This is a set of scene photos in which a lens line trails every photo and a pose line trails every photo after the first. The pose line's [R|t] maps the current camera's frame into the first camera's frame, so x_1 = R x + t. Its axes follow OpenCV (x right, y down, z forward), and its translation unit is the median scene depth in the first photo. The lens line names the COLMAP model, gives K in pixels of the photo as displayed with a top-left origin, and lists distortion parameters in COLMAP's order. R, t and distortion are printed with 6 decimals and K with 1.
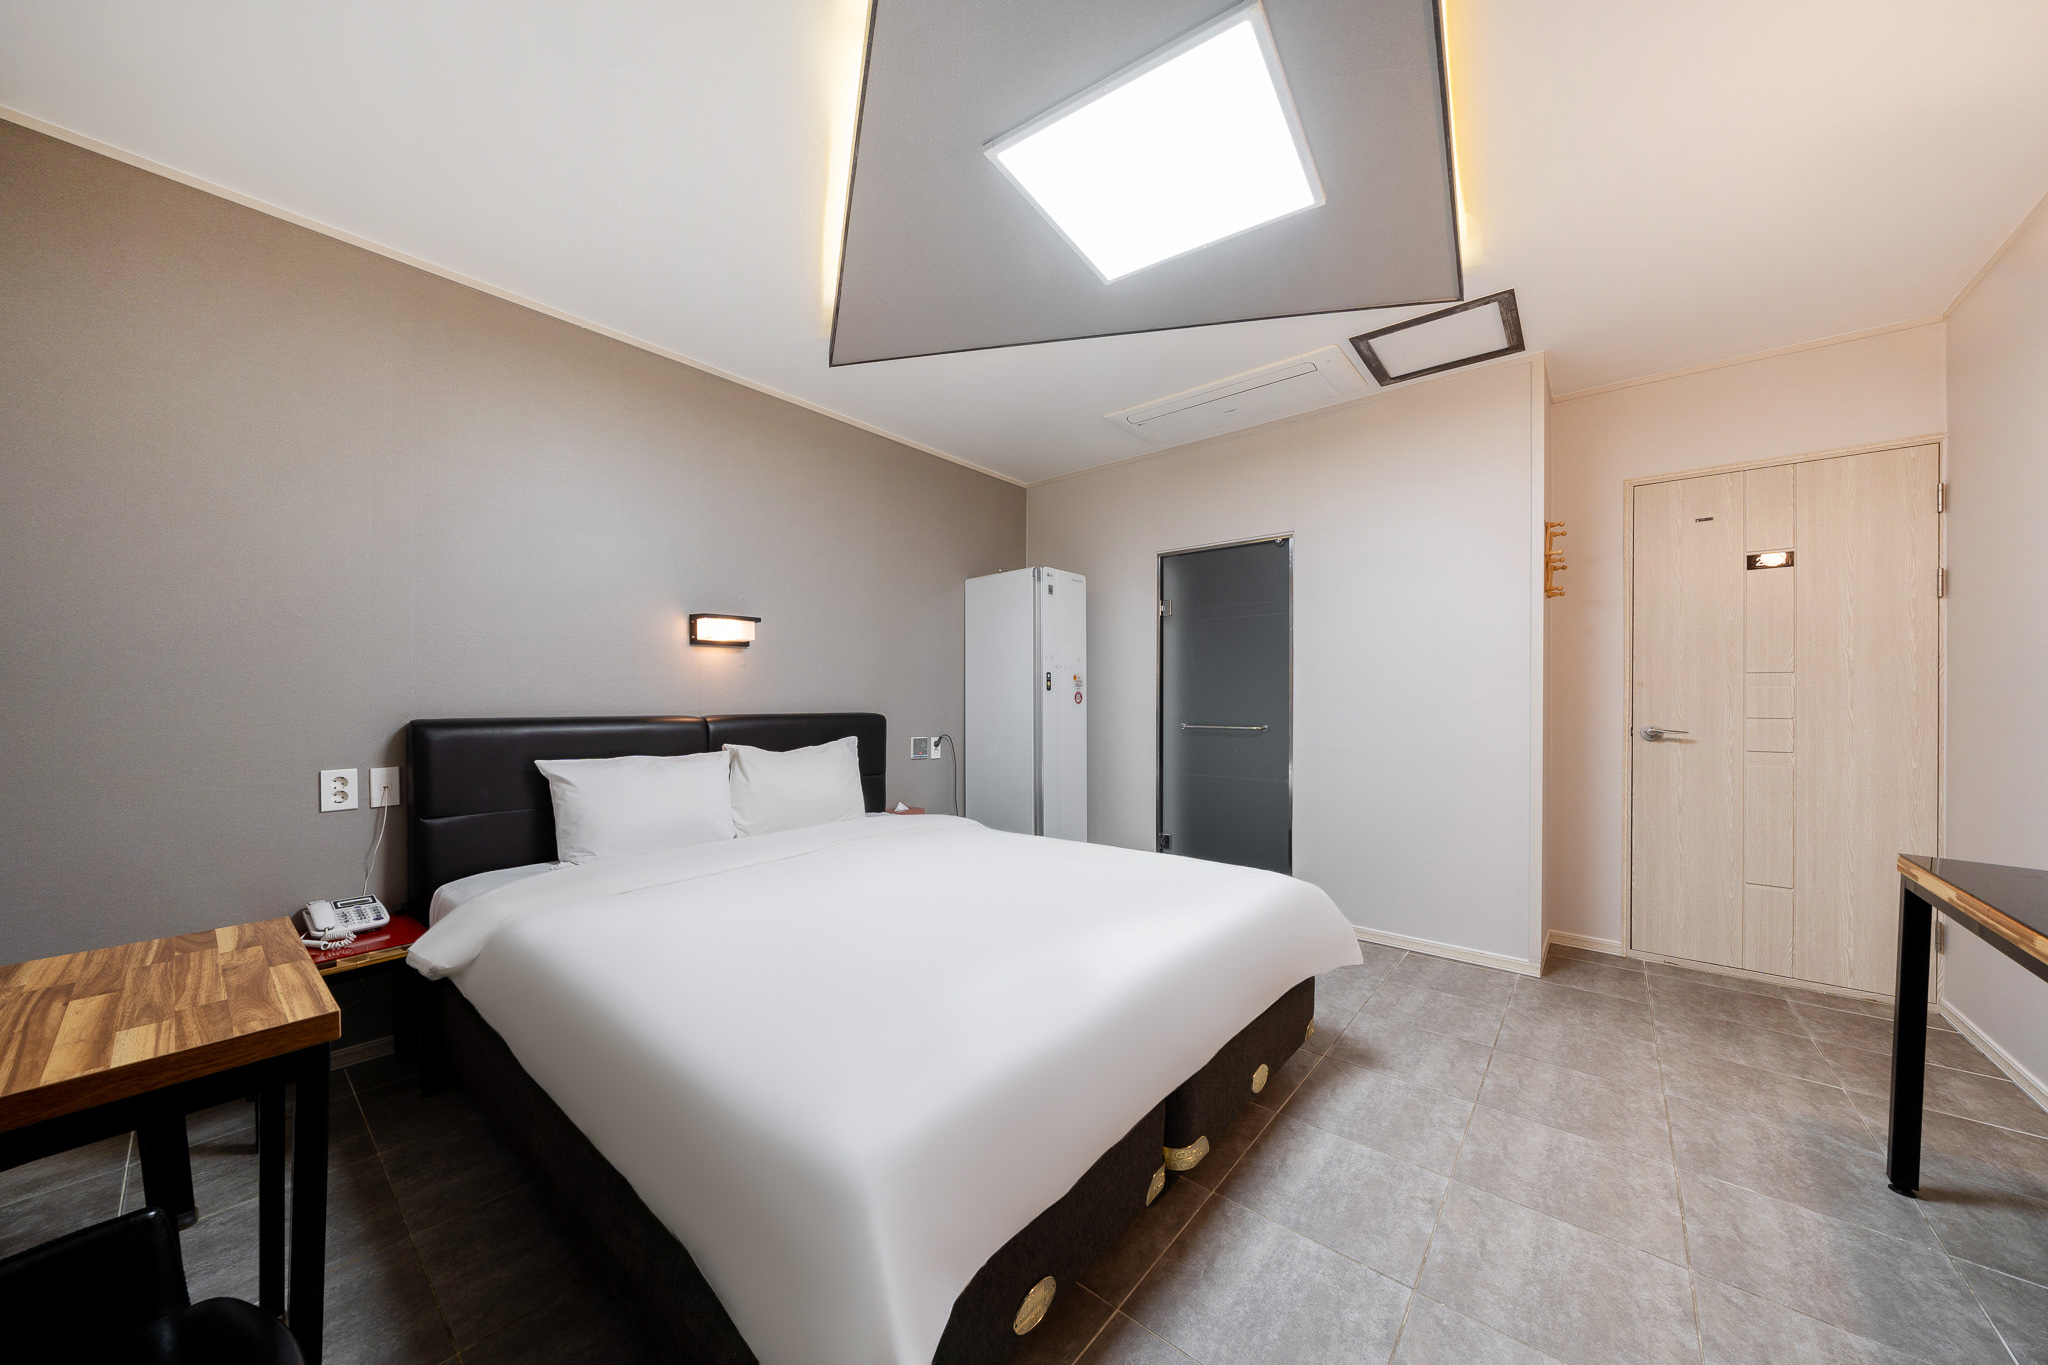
lens RADIAL K [[701.1, 0, 1016.0], [0, 701.1, 701.6], [0, 0, 1]] dist [-0.003234, -0.000076]
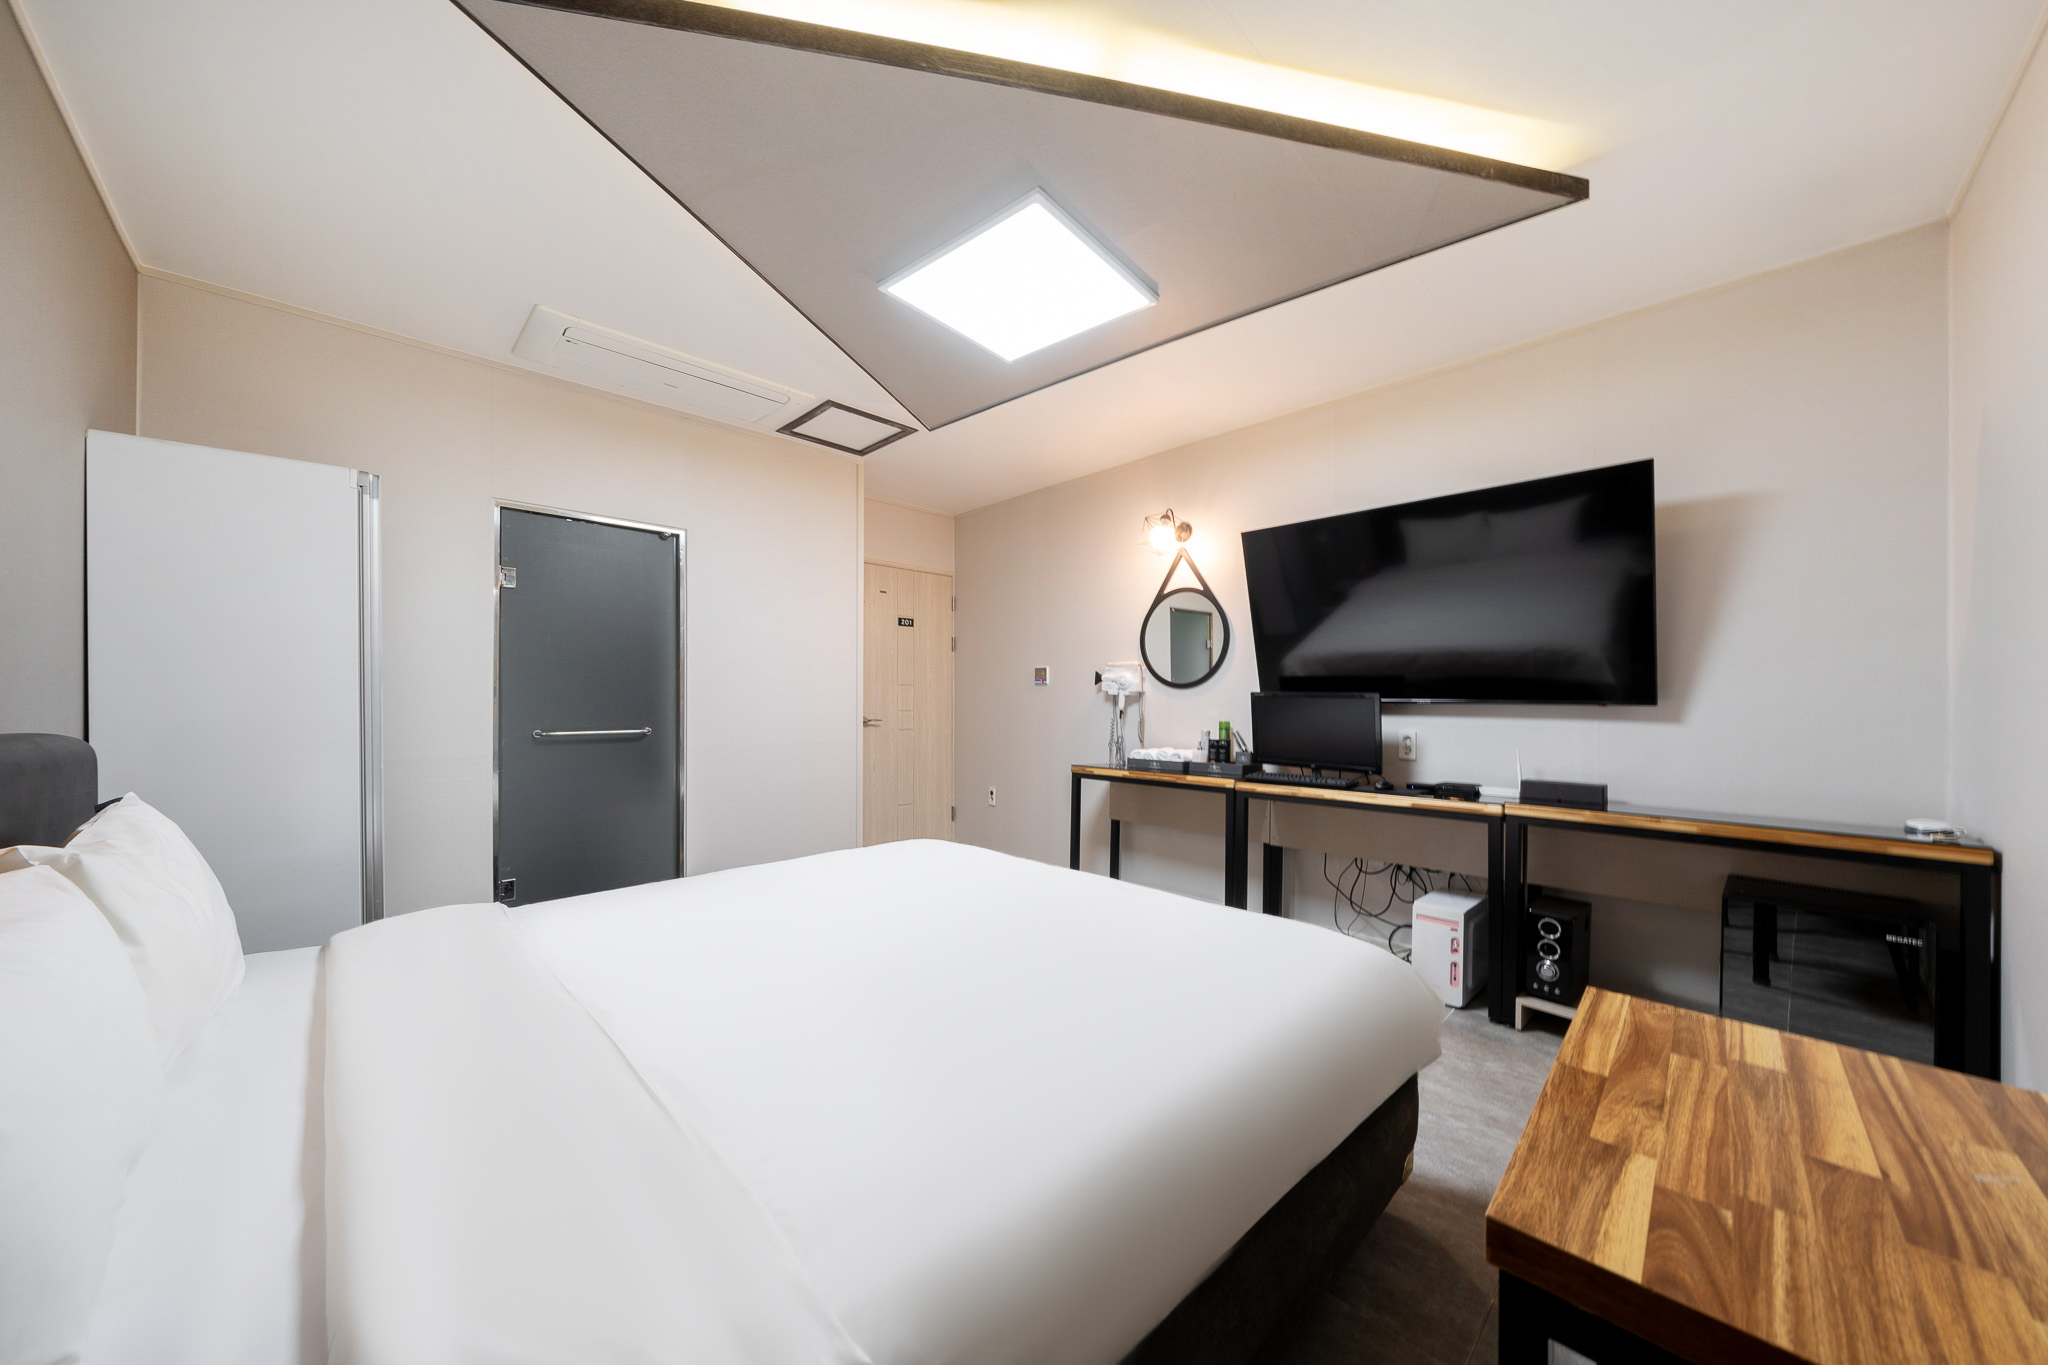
lens RADIAL K [[701.1, 0, 1017.7], [0, 701.1, 669.1], [0, 0, 1]] dist [-0.003234, -0.000076]
pose [[0.090113, 0.041331, 0.995074, -1.743393], [0.007774, 0.999079, -0.042202, -0.008991], [-0.995901, 0.011538, 0.089708, 1.442084]]
